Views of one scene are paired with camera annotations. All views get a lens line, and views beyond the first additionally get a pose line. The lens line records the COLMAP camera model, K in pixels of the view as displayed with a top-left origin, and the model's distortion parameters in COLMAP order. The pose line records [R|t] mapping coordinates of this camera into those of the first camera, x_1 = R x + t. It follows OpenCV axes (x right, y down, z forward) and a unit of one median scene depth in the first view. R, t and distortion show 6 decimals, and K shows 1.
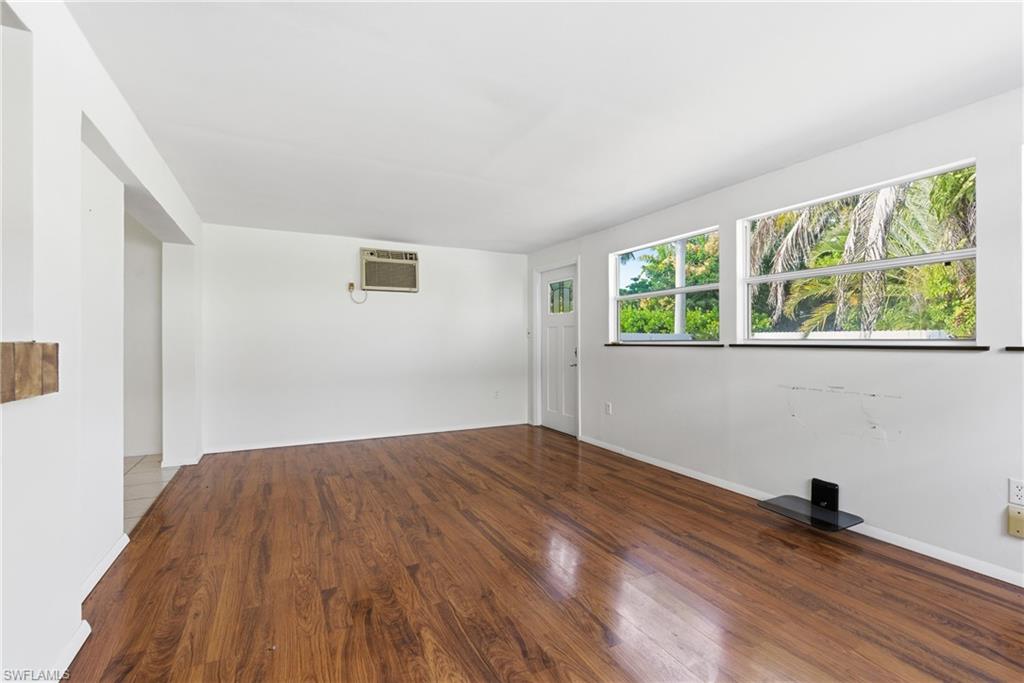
lens RADIAL K [[463.7, 0, 510.4], [0, 463.7, 340.9], [0, 0, 1]] dist [0.001546, 0.000015]
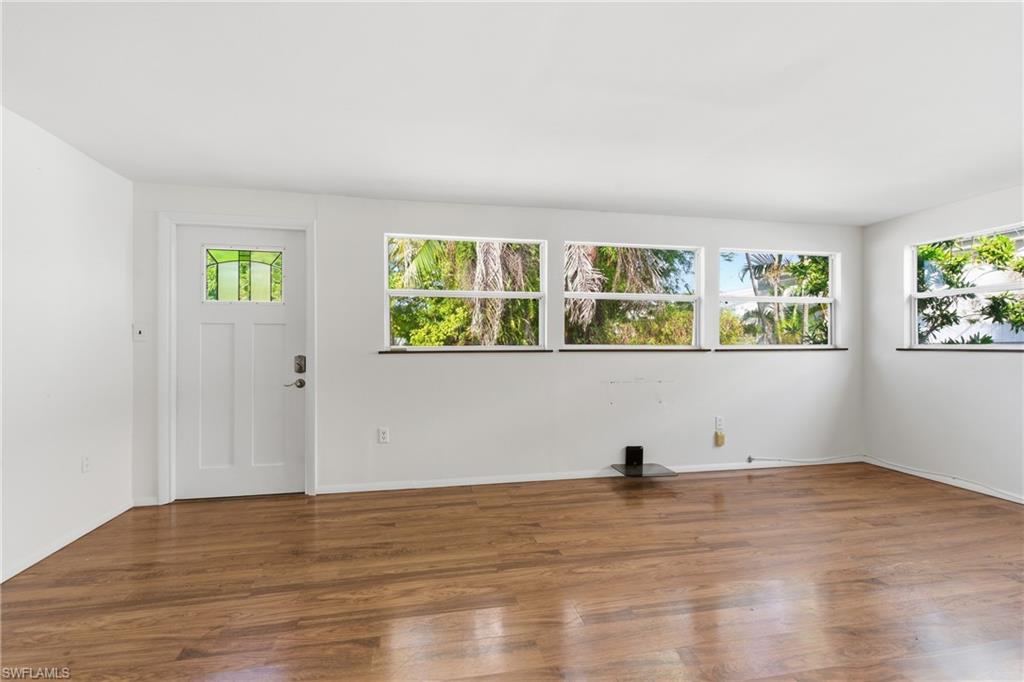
lens RADIAL K [[463.7, 0, 510.4], [0, 463.7, 340.4], [0, 0, 1]] dist [0.001546, 0.000015]
pose [[0.261871, 0.010427, 0.965047, -0.631122], [0.001323, 0.999937, -0.011163, -0.002795], [-0.965102, 0.004200, 0.261840, 0.803481]]
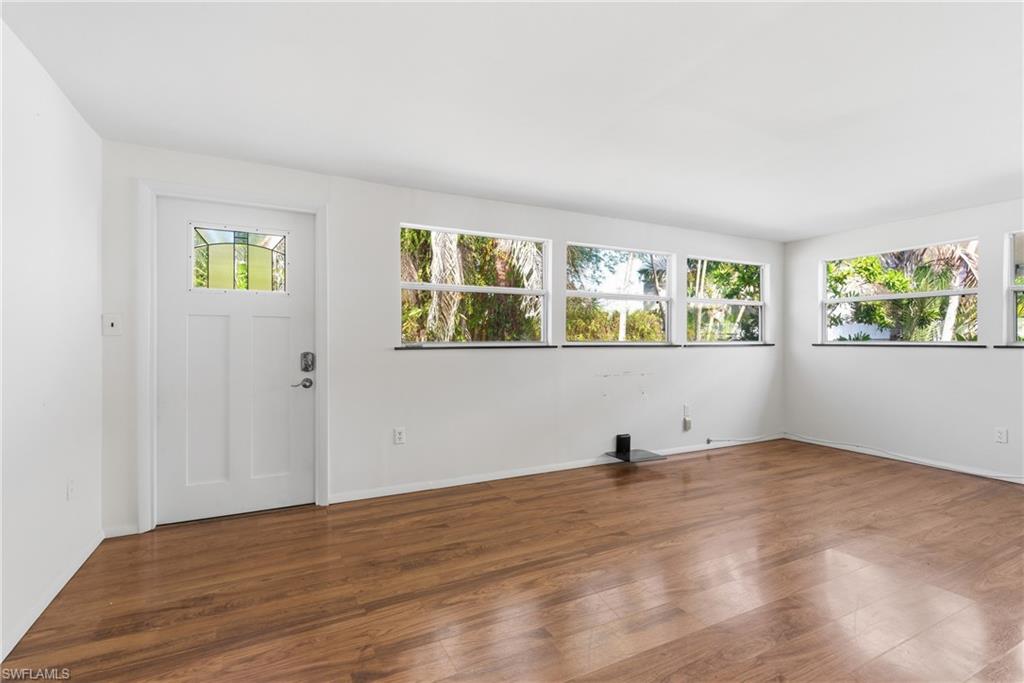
lens RADIAL K [[469.0, 0, 510.7], [0, 469.0, 340.1], [0, 0, 1]] dist [0.002760, -0.000254]
pose [[-0.003075, 0.004094, 0.999987, -0.697424], [0.000694, 0.999991, -0.004092, -0.001475], [-0.999995, 0.000681, -0.003078, 1.112204]]
